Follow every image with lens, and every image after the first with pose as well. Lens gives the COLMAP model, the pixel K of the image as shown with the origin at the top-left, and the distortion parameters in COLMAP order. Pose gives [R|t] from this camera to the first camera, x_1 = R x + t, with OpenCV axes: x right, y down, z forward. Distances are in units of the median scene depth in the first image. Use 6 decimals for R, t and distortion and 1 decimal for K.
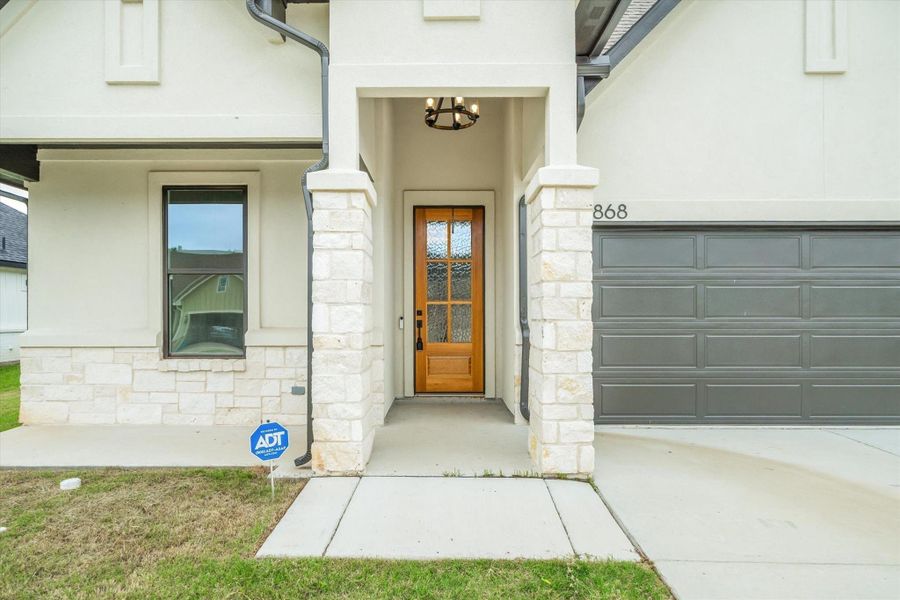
lens RADIAL K [[512.6, 0, 416.3], [0, 512.6, 316.5], [0, 0, 1]] dist [0.000416, 0.000152]
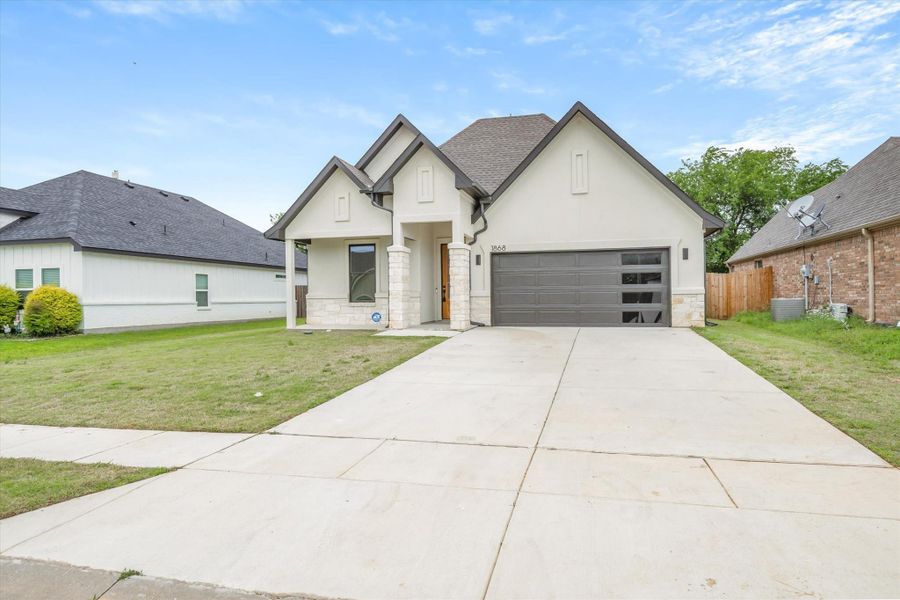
lens RADIAL K [[441.1, 0, 450.0], [0, 441.1, 300.0], [0, 0, 1]] dist [-0.000524, -0.000077]
pose [[0.977504, -0.007583, -0.210779, 0.630757], [0.008489, 0.999958, 0.003396, 0.065372], [0.210745, -0.005109, 0.977528, -1.411993]]
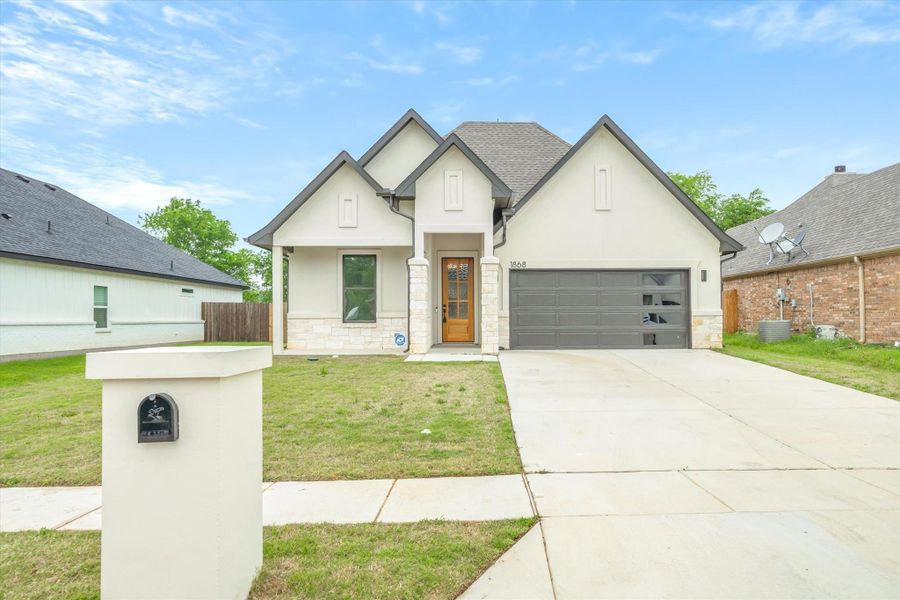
lens RADIAL K [[494.4, 0, 451.0], [0, 494.4, 313.5], [0, 0, 1]] dist [-0.002770, -0.000581]
pose [[0.999905, -0.003367, 0.013334, 0.007078], [0.003517, 0.999931, -0.011217, 0.065705], [-0.013295, 0.011263, 0.999848, -1.471419]]
